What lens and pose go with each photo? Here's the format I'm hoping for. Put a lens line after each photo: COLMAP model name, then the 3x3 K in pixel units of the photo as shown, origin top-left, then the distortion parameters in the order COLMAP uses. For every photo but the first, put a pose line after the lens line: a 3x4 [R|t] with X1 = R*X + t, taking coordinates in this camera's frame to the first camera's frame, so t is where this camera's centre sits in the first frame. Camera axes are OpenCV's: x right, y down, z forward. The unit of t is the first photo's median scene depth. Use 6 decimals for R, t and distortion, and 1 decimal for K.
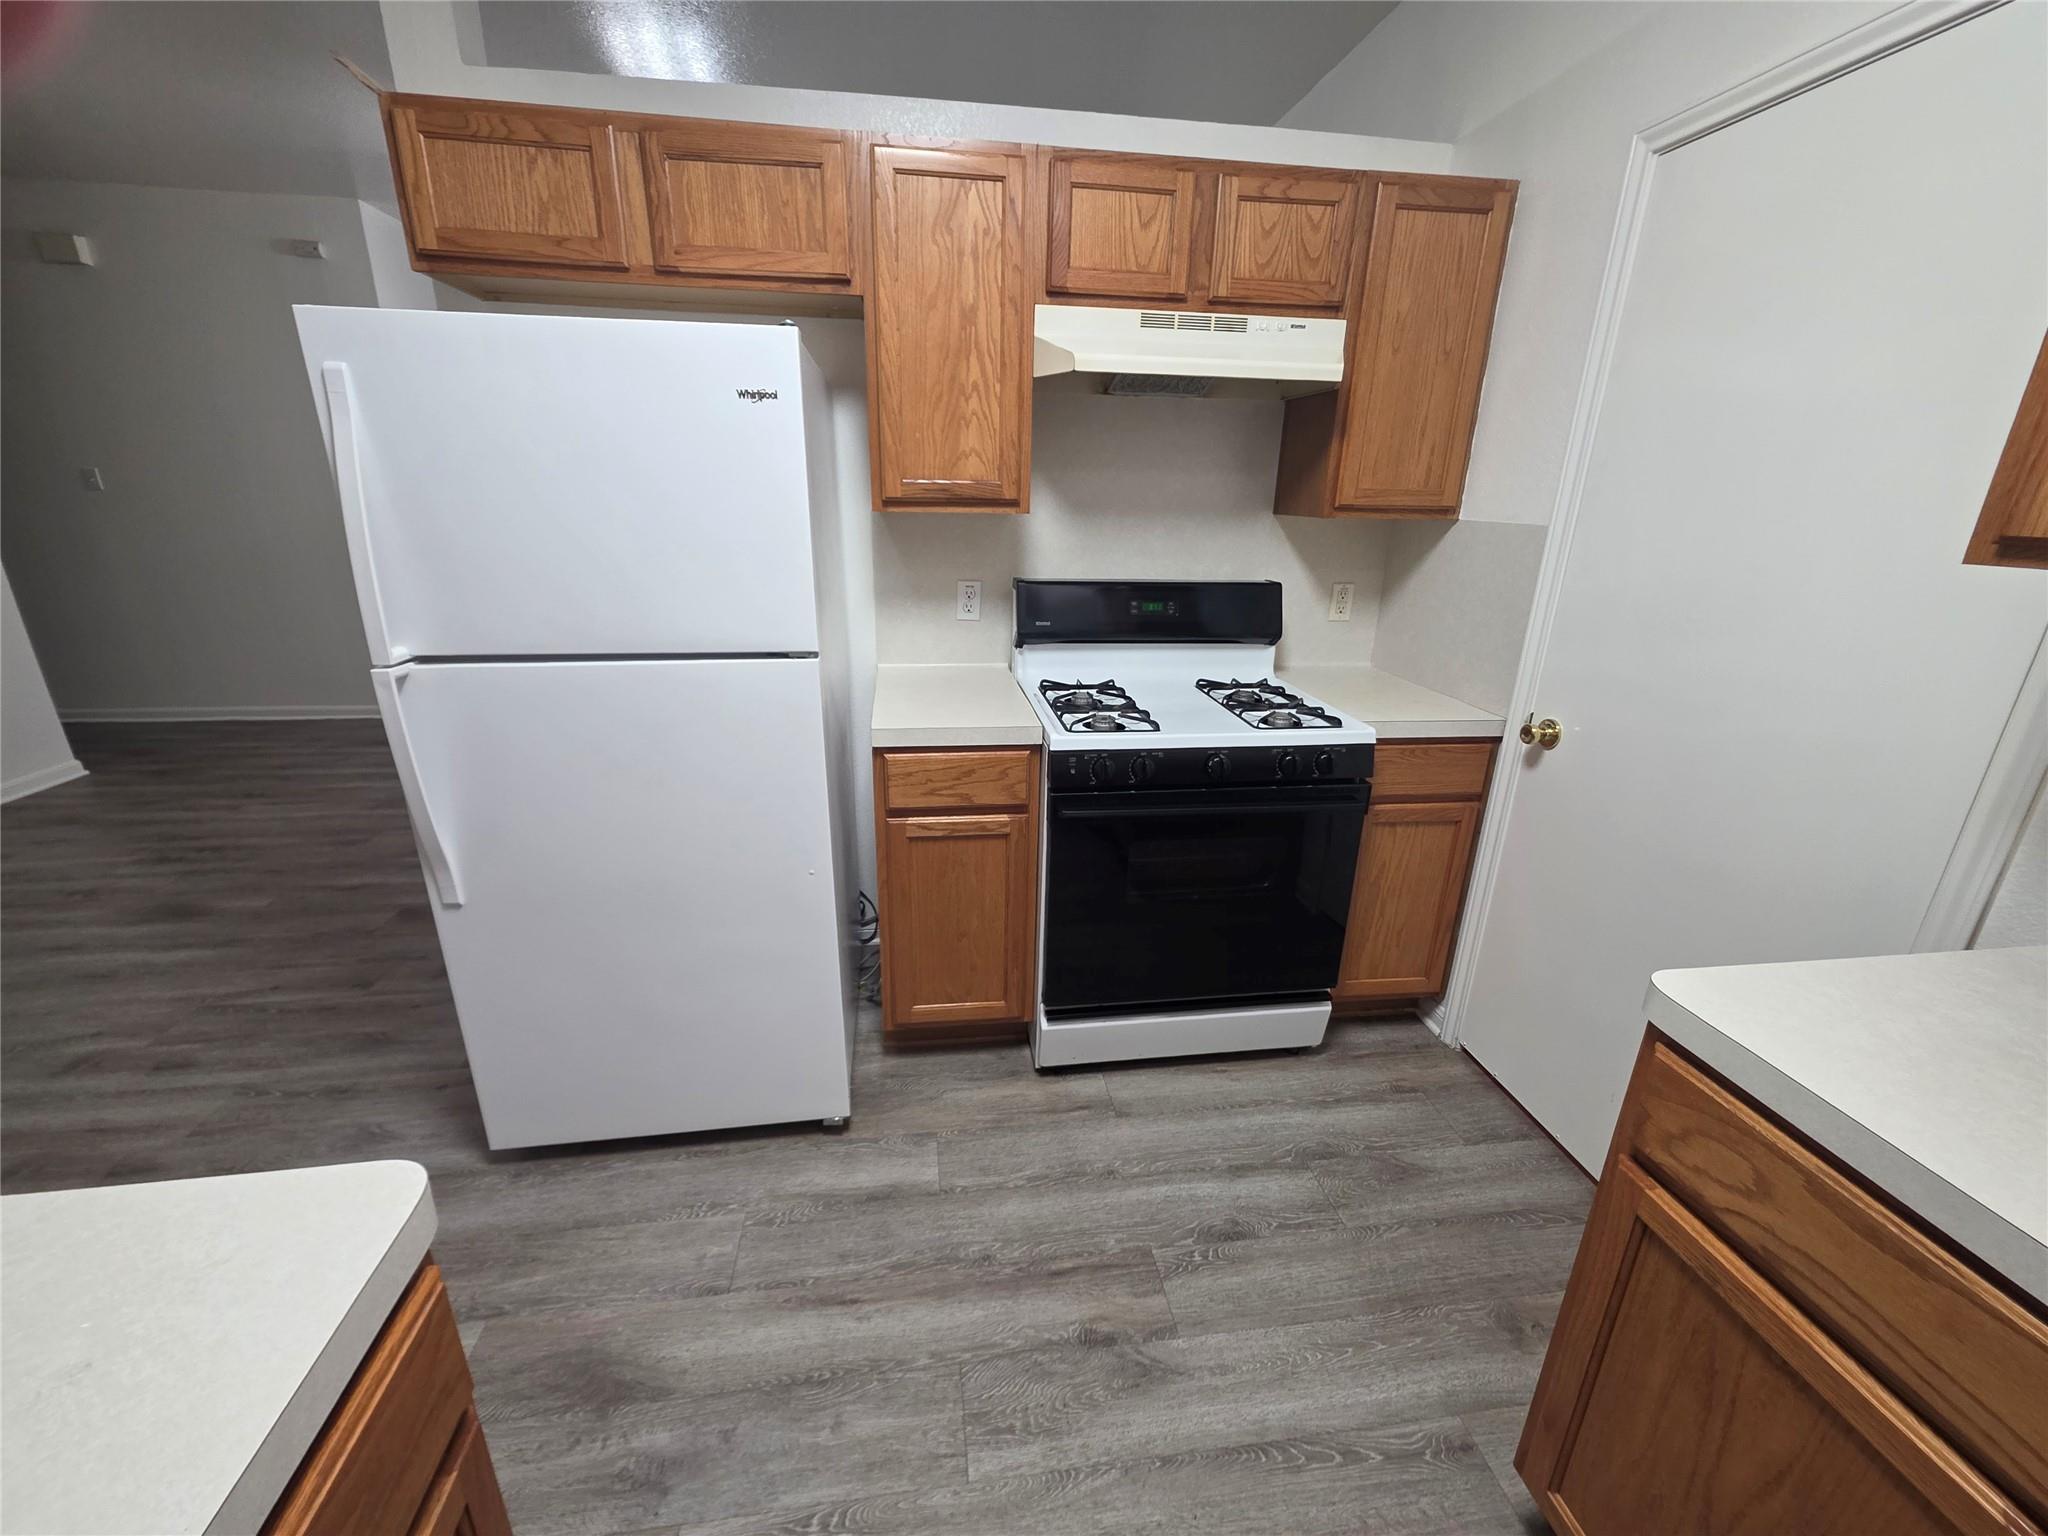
lens RADIAL K [[816.1, 0, 1022.4], [0, 816.1, 761.8], [0, 0, 1]] dist [-0.000612, -0.000138]
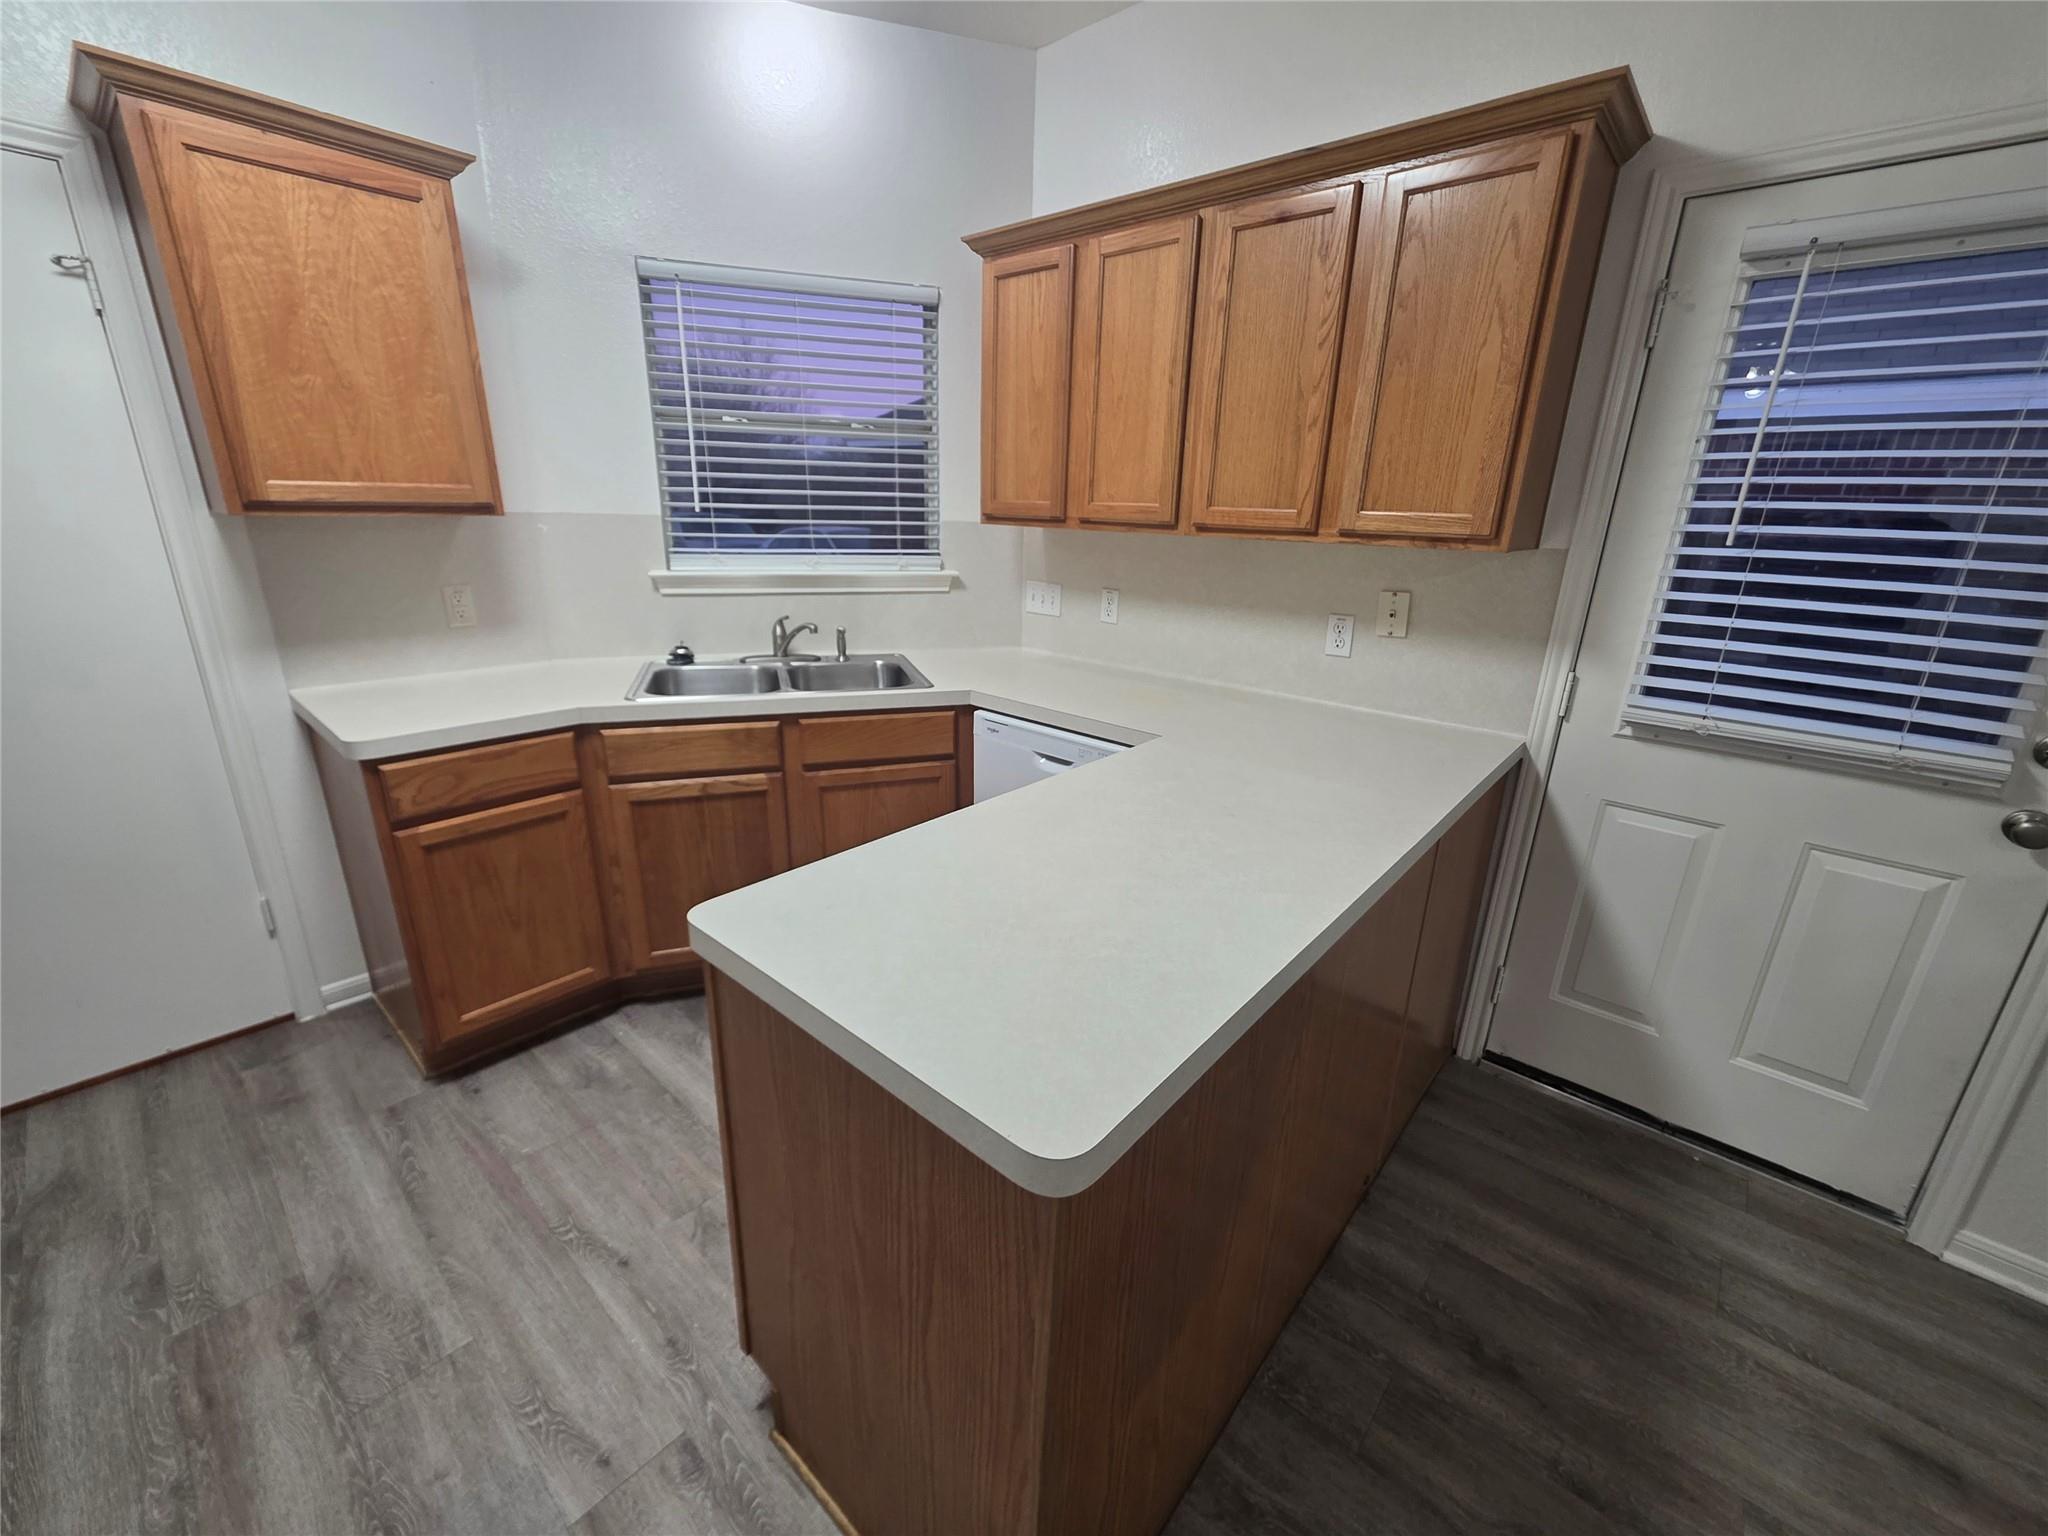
lens RADIAL K [[816.1, 0, 1019.8], [0, 816.1, 767.4], [0, 0, 1]] dist [-0.000612, -0.000138]
pose [[-0.650729, -0.266862, 0.710870, -1.028625], [0.204654, 0.839918, 0.502647, -0.206435], [-0.731211, 0.472569, -0.491945, 0.529144]]
